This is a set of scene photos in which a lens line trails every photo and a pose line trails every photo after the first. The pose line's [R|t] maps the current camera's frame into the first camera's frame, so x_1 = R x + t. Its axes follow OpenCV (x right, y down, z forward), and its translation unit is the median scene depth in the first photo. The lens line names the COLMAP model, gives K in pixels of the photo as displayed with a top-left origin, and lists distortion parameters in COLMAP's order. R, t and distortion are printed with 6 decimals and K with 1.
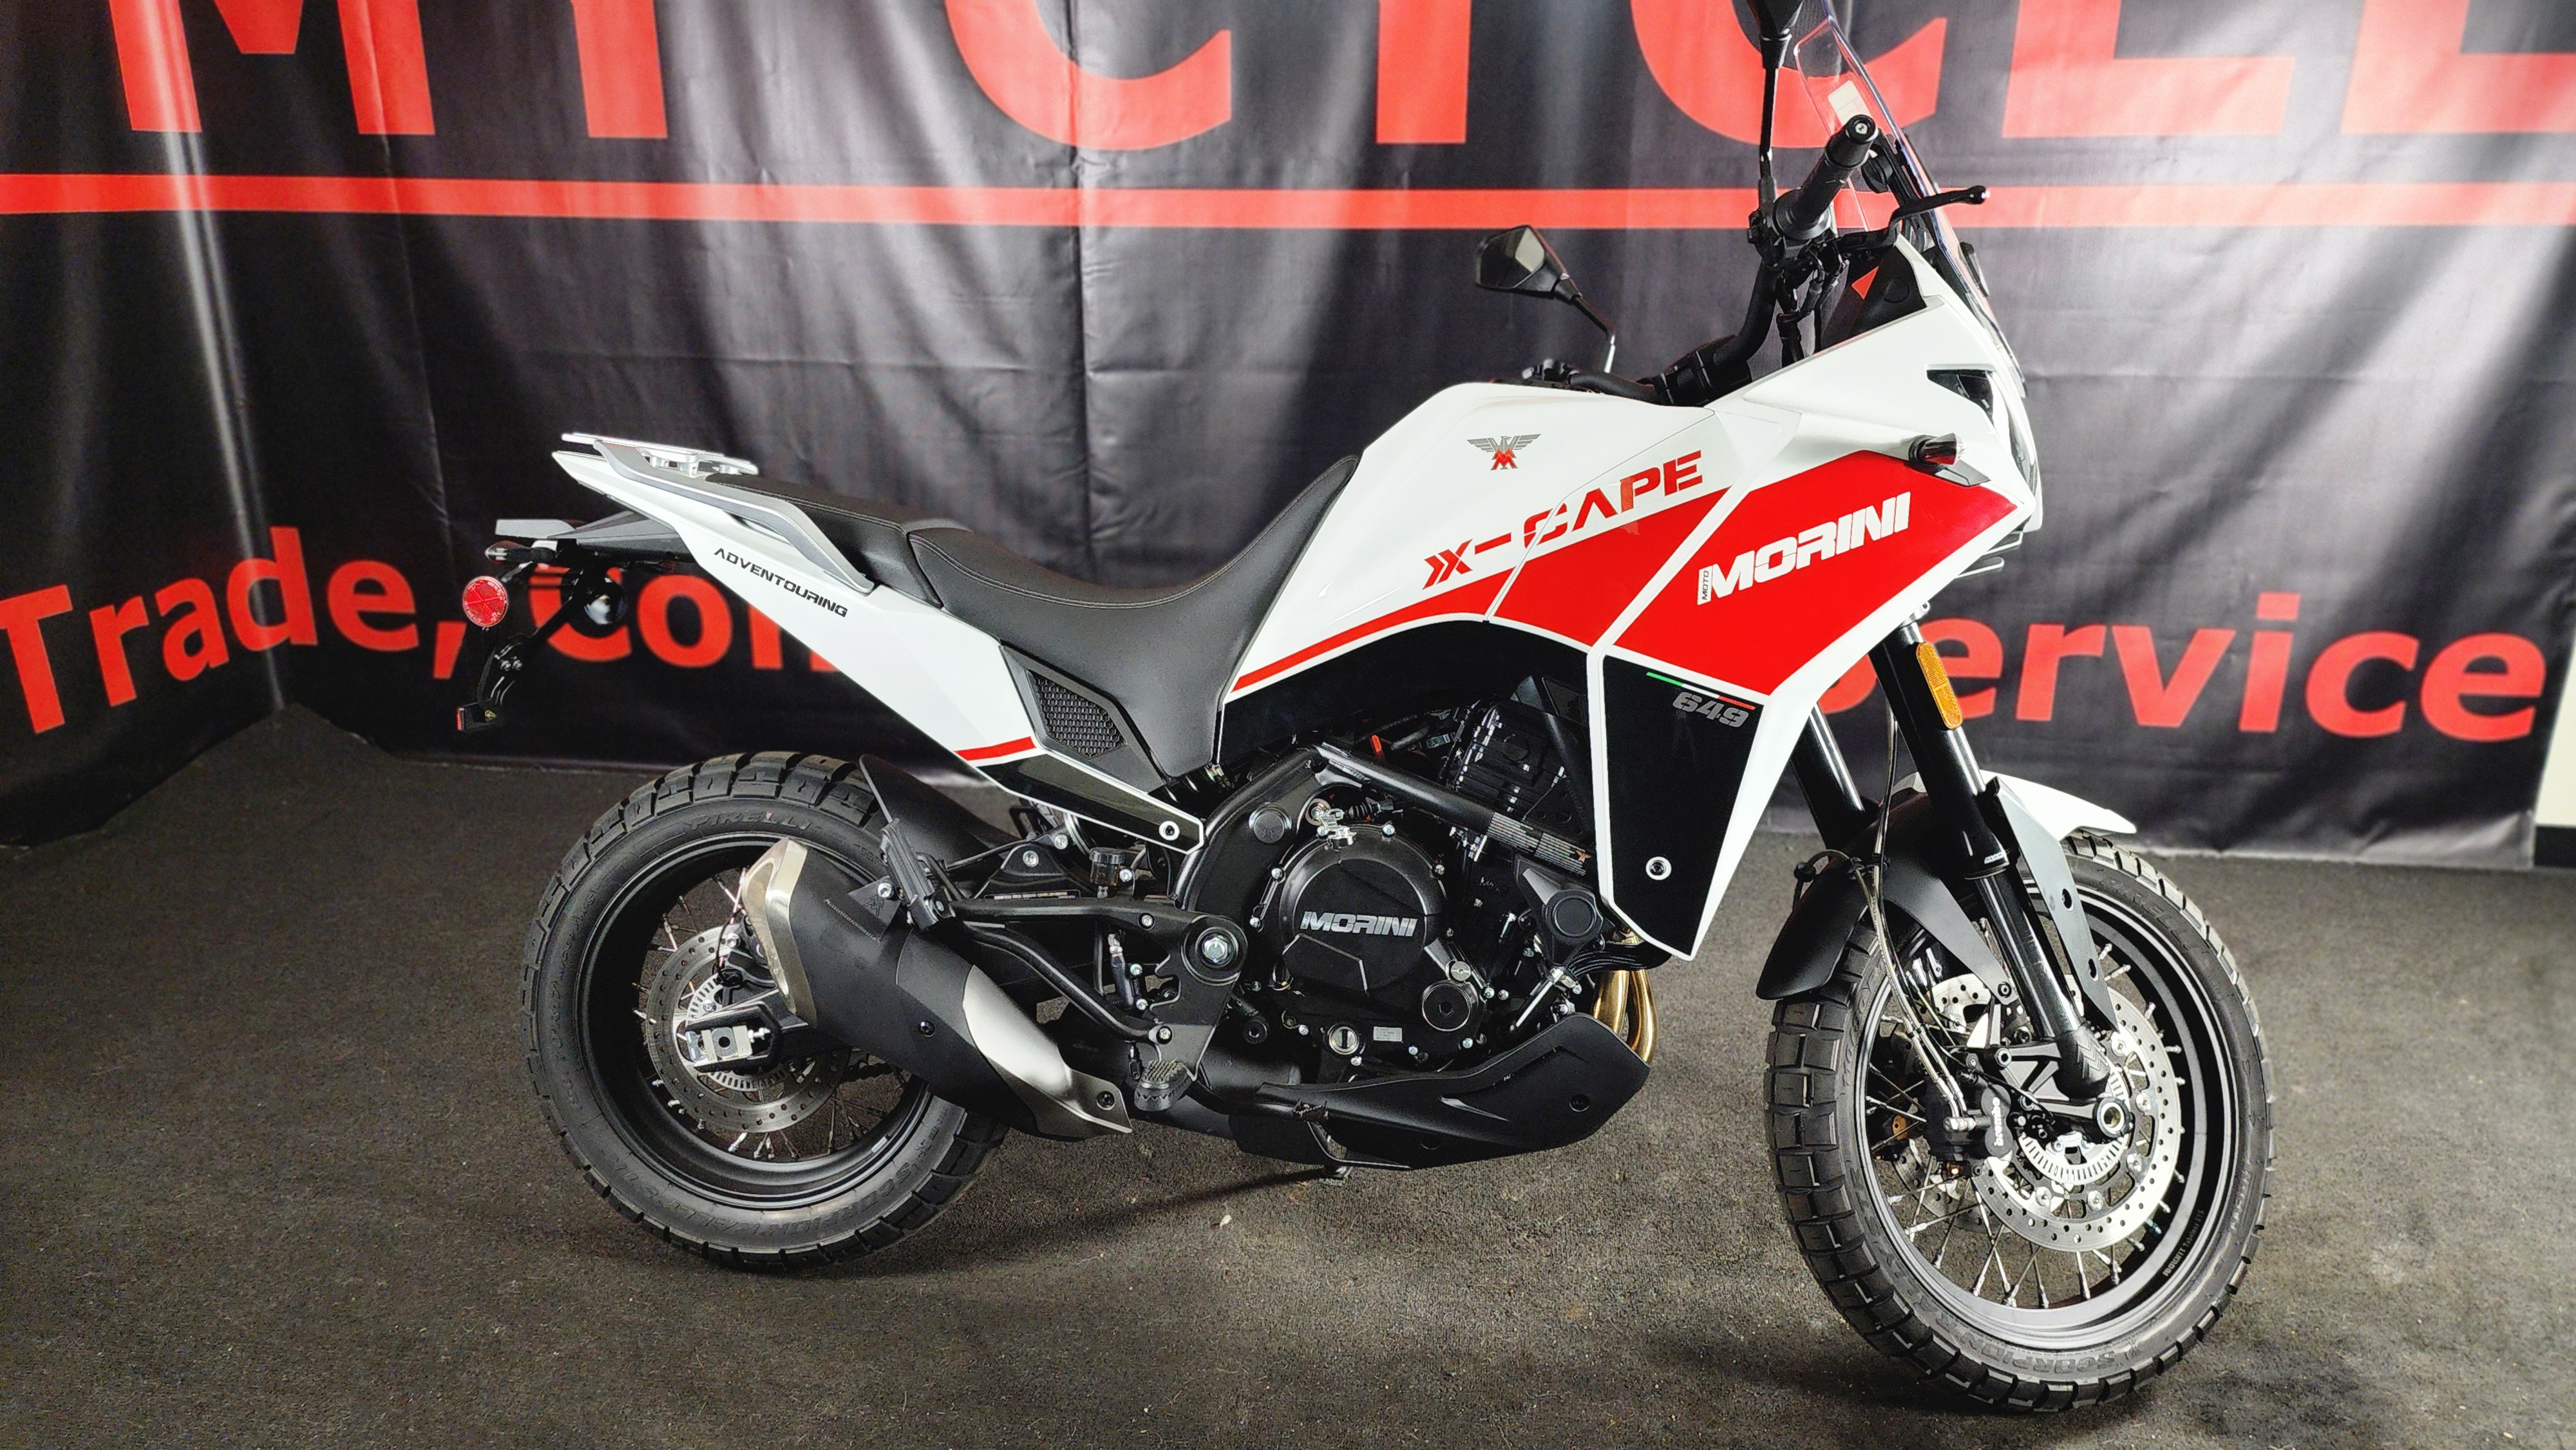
lens RADIAL K [[1713.8, 0, 1261.6], [0, 1713.8, 741.0], [0, 0, 1]] dist [0.078661, -0.064719]
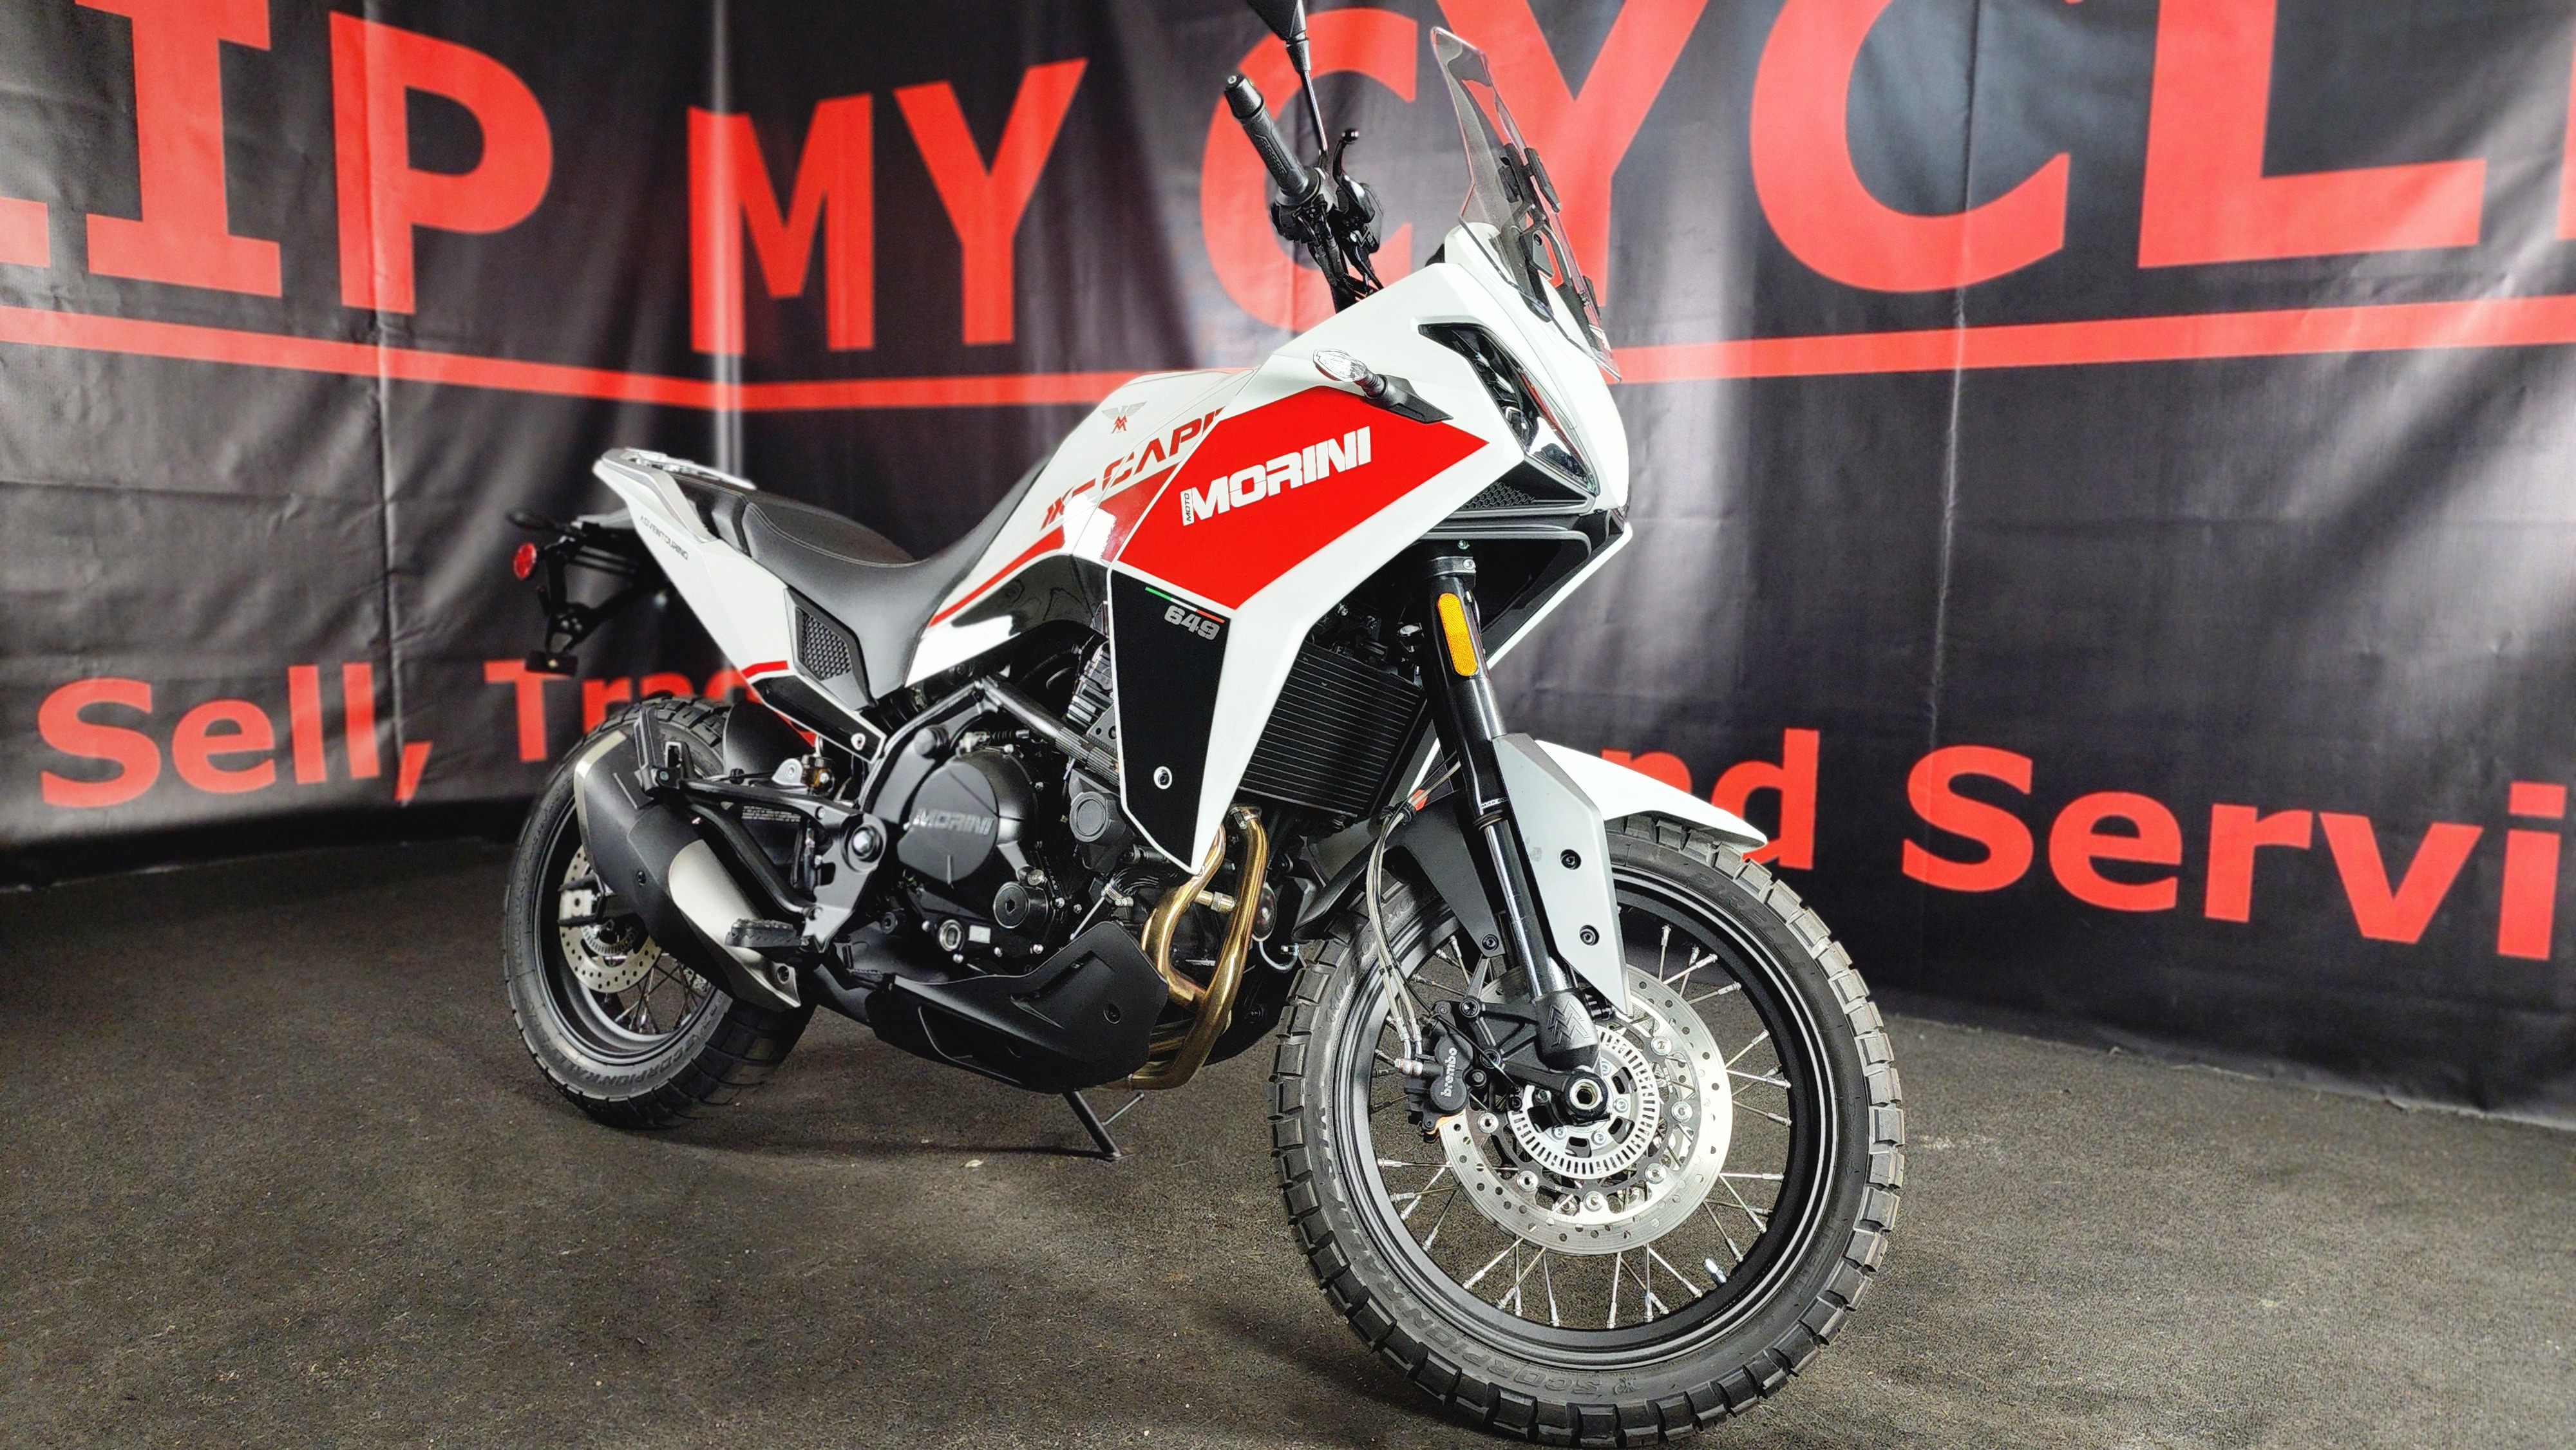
lens RADIAL K [[1726.5, 0, 1313.7], [0, 1726.5, 706.6], [0, 0, 1]] dist [0.074178, -0.075527]
pose [[0.904924, 0.054224, -0.422106, 0.685986], [-0.146443, 0.970953, -0.189220, 0.197249], [0.399585, 0.233044, 0.886579, 0.068834]]
